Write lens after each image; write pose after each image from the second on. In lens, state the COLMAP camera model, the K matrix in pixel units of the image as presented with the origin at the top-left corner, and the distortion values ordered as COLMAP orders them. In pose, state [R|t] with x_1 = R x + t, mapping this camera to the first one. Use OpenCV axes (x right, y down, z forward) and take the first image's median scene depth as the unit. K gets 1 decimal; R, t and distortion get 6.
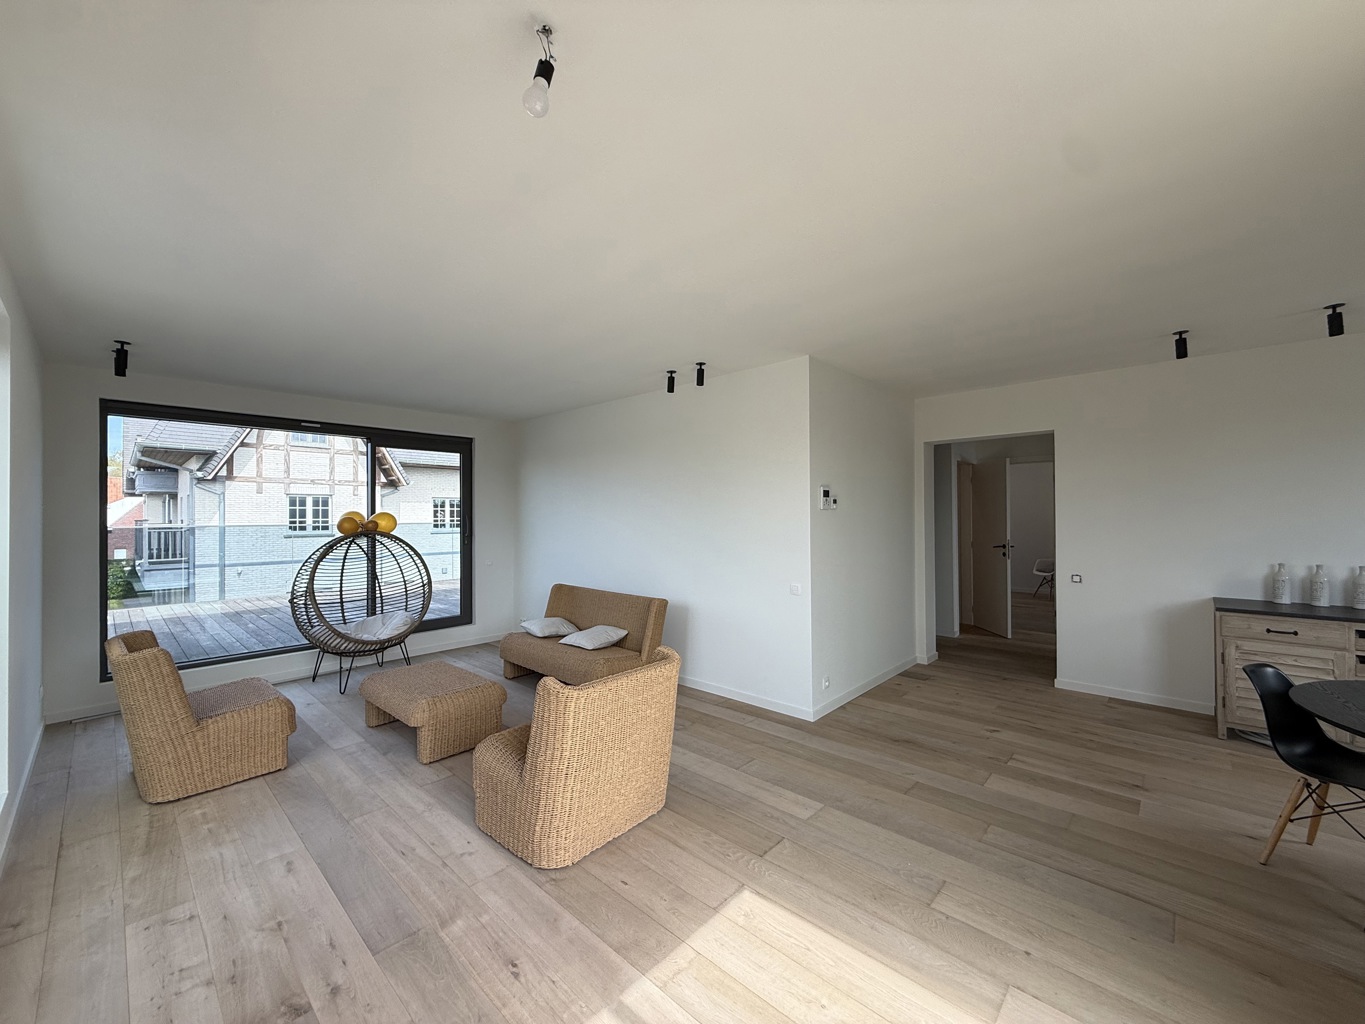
lens RADIAL K [[541.3, 0, 676.7], [0, 541.3, 513.7], [0, 0, 1]] dist [0.000955, -0.000243]
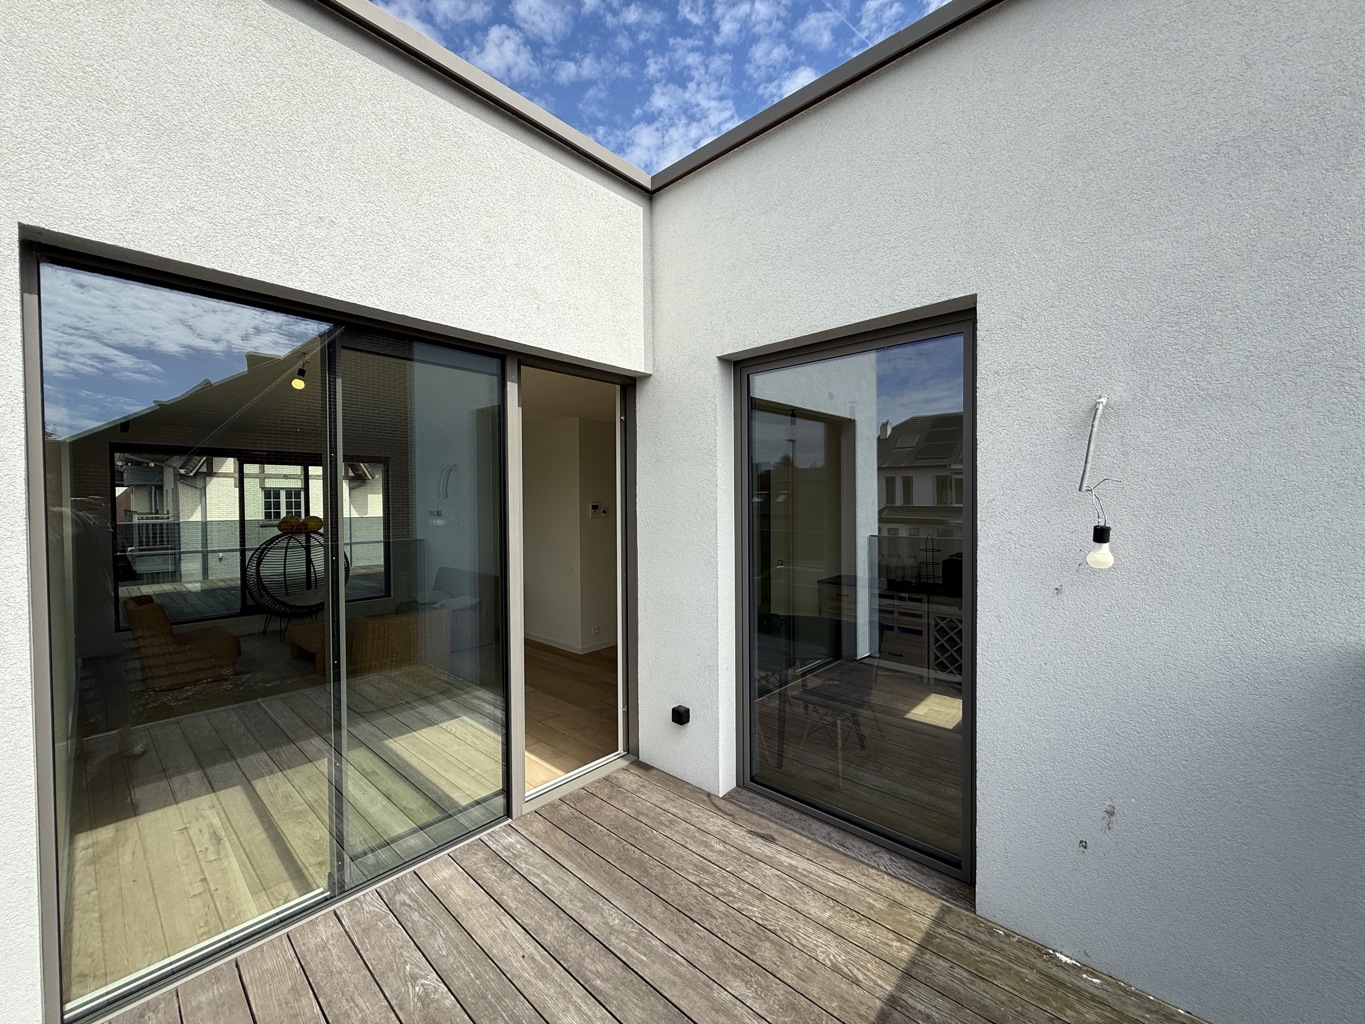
lens RADIAL K [[541.3, 0, 676.7], [0, 541.3, 513.7], [0, 0, 1]] dist [0.000955, -0.000243]
pose [[0.999905, -0.000741, 0.013732, 0.545013], [0.000333, 0.999559, 0.029681, -0.071565], [-0.013748, -0.029674, 0.999465, -0.591278]]
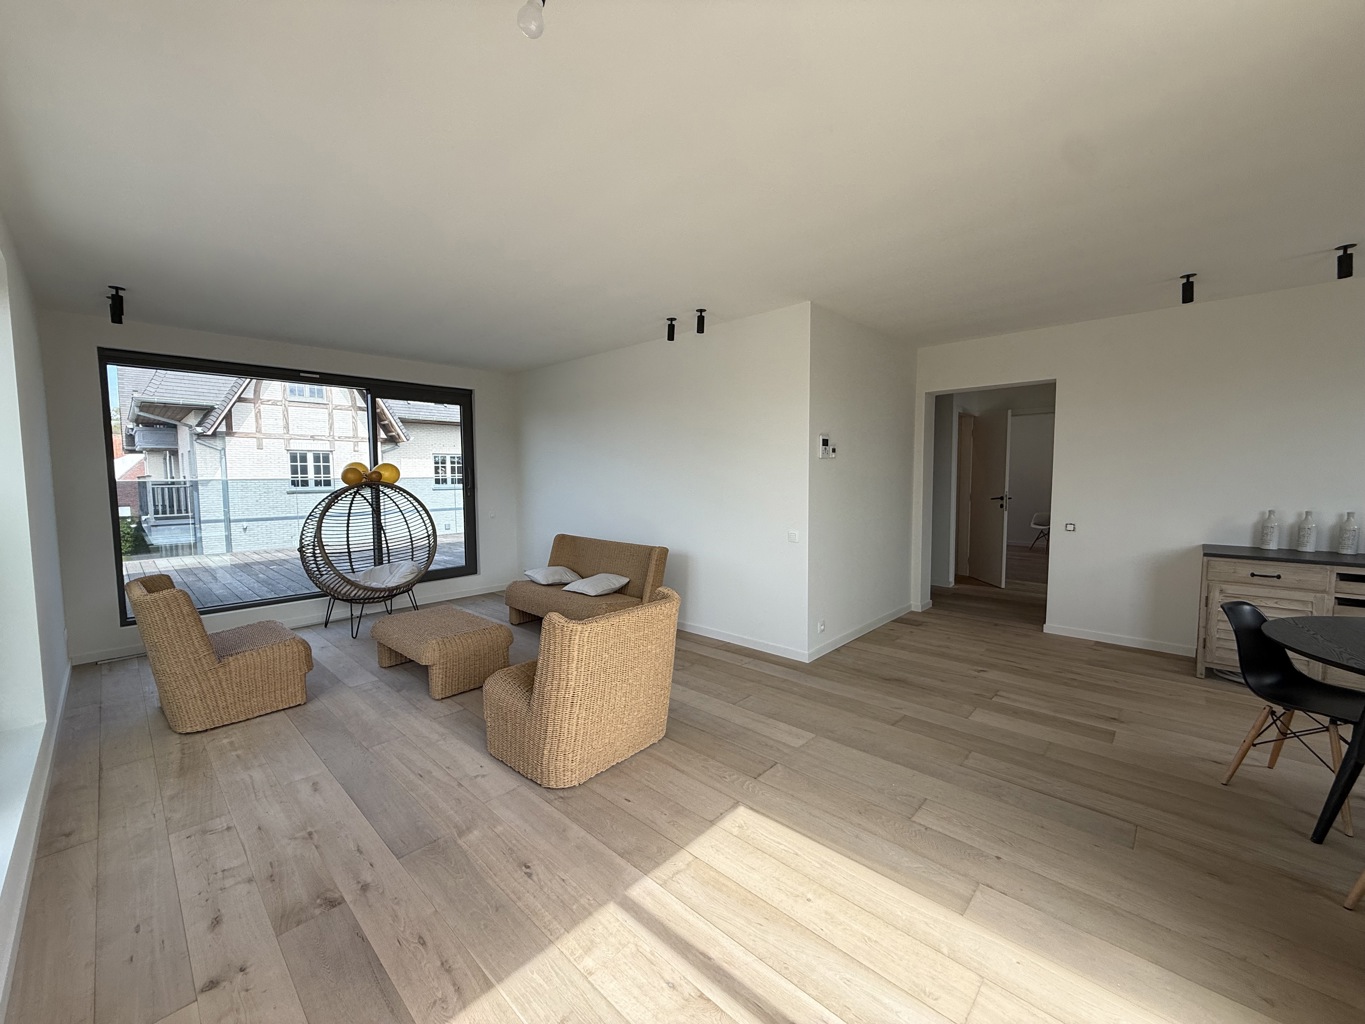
lens RADIAL K [[541.3, 0, 676.7], [0, 541.3, 513.7], [0, 0, 1]] dist [0.000955, -0.000243]
pose [[0.999997, -0.000594, -0.002228, 0.002312], [0.000765, 0.996999, 0.077414, 0.019173], [0.002176, -0.077416, 0.996997, -0.016952]]
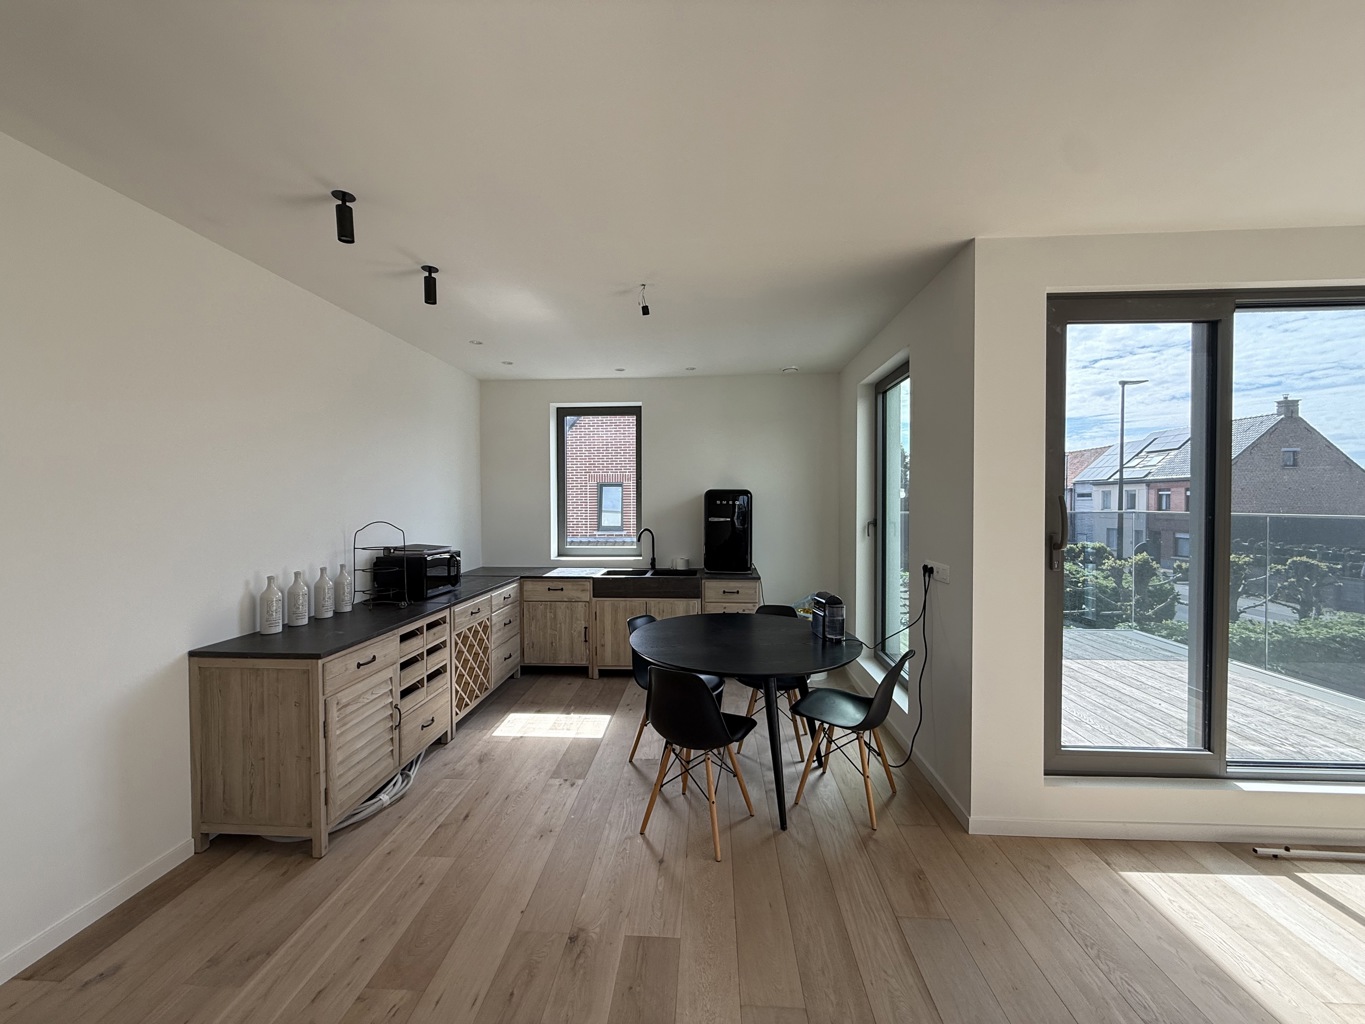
lens RADIAL K [[539.5, 0, 677.4], [0, 539.5, 513.7], [0, 0, 1]] dist [0.000998, 0.000013]
pose [[-0.641292, -0.007204, 0.767263, 0.242631], [0.003281, 0.999921, 0.012131, 0.002687], [-0.767290, 0.010297, -0.641217, 1.068657]]
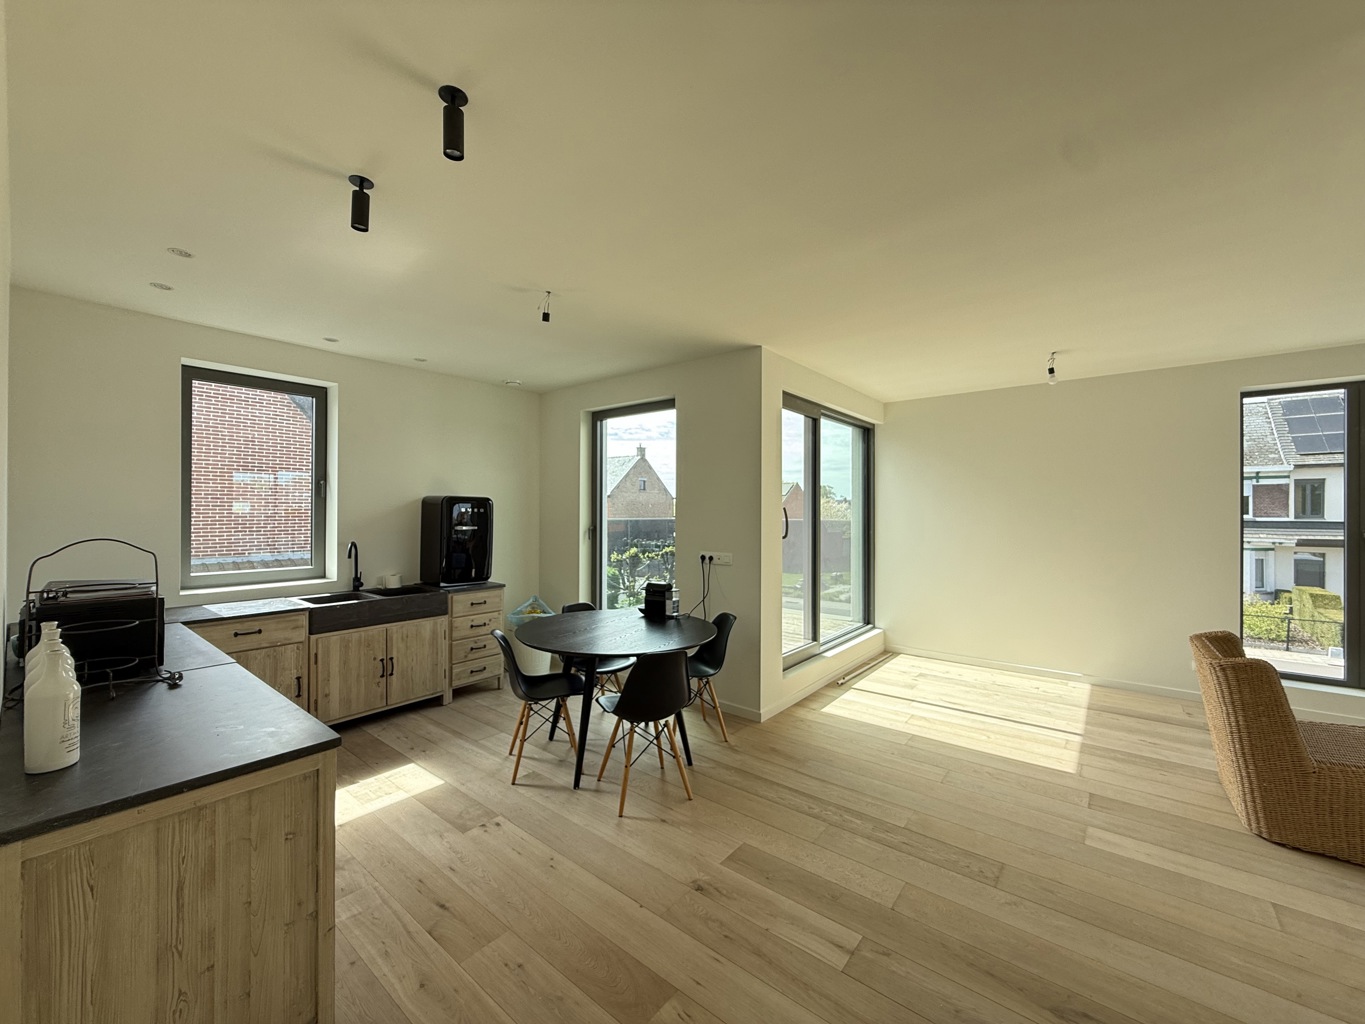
lens RADIAL K [[541.3, 0, 676.7], [0, 541.3, 513.7], [0, 0, 1]] dist [0.000955, -0.000243]
pose [[-0.997547, 0.004485, -0.069855, 0.760626], [0.004701, 0.999985, -0.002921, 0.005913], [0.069840, -0.003242, -0.997553, 1.407687]]
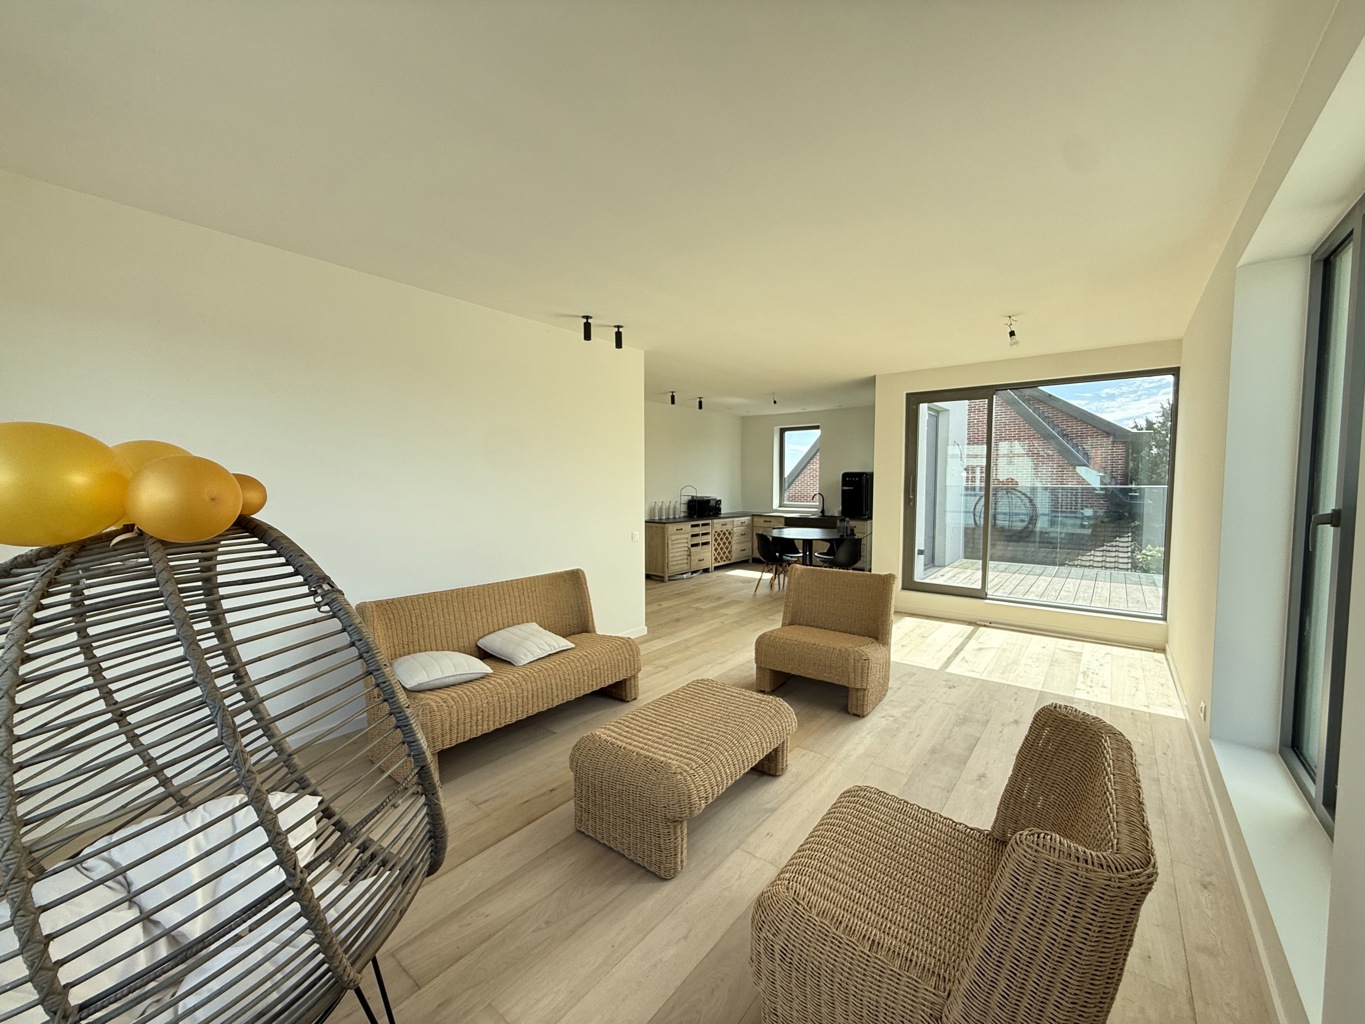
lens RADIAL K [[541.3, 0, 676.7], [0, 541.3, 513.7], [0, 0, 1]] dist [0.000955, -0.000243]
pose [[-0.076272, -0.053544, 0.995648, -1.142811], [-0.005710, 0.998564, 0.053263, 0.022606], [-0.997071, -0.001622, -0.076468, 1.109951]]
